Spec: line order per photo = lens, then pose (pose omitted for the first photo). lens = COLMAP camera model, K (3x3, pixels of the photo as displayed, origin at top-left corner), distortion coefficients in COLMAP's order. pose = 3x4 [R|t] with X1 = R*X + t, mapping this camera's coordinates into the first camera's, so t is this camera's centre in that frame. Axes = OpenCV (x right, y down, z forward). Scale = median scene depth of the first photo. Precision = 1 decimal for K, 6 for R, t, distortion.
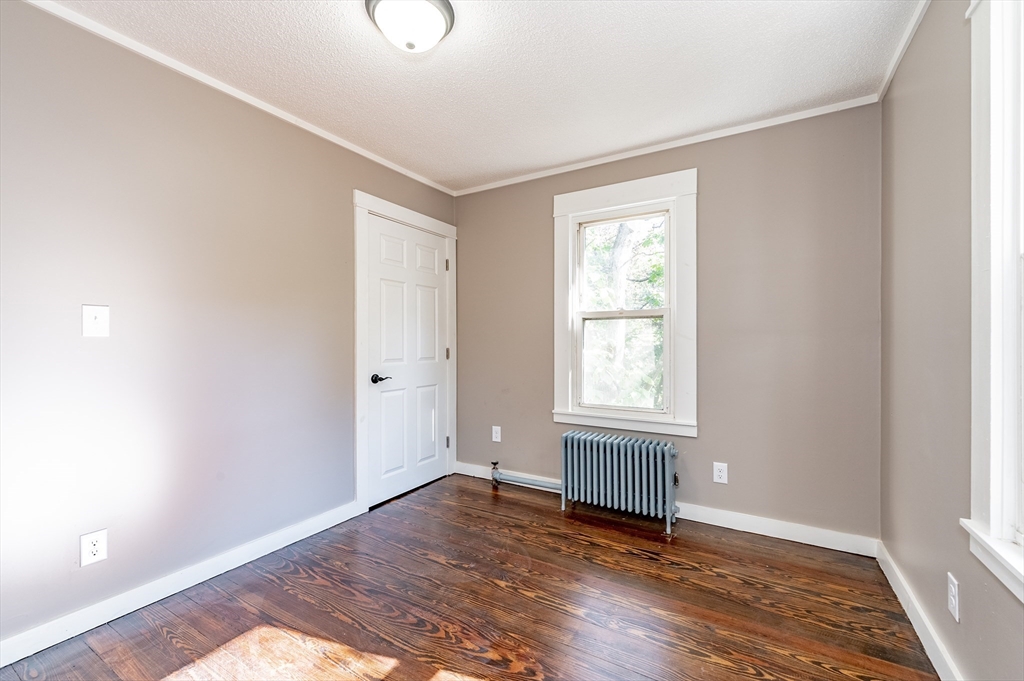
lens RADIAL K [[420.7, 0, 512.0], [0, 420.7, 340.5], [0, 0, 1]] dist [-0.000529, 0.000035]
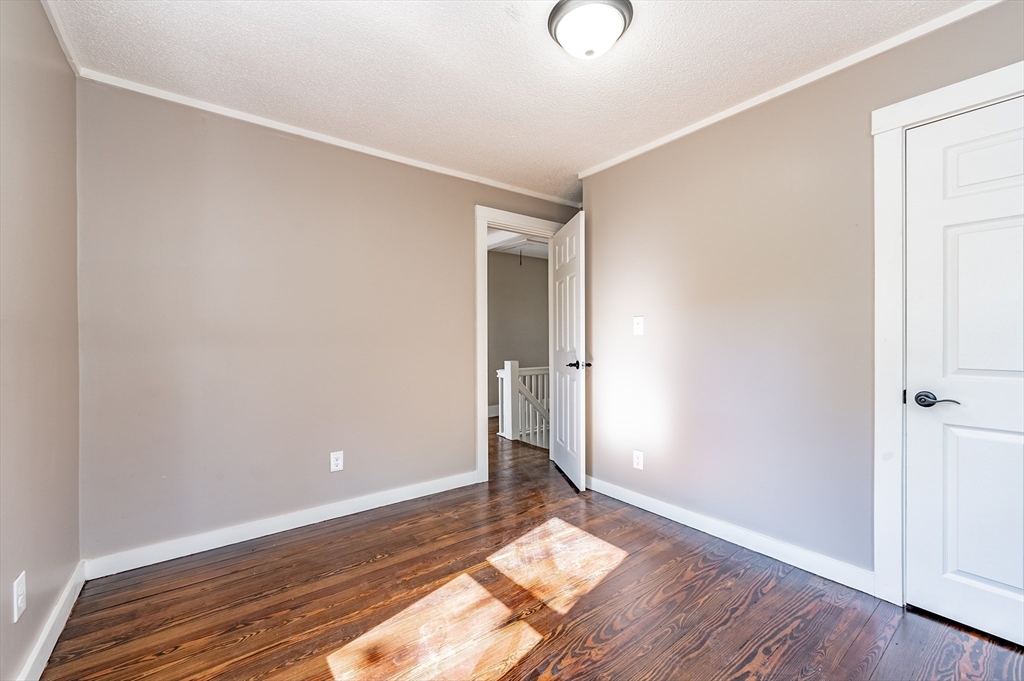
lens RADIAL K [[420.7, 0, 512.0], [0, 420.7, 340.5], [0, 0, 1]] dist [-0.000529, 0.000035]
pose [[-0.370398, 0.006109, -0.928853, 0.602033], [0.003481, 0.999980, 0.005189, 0.004115], [0.928867, -0.001311, -0.370412, 0.920377]]
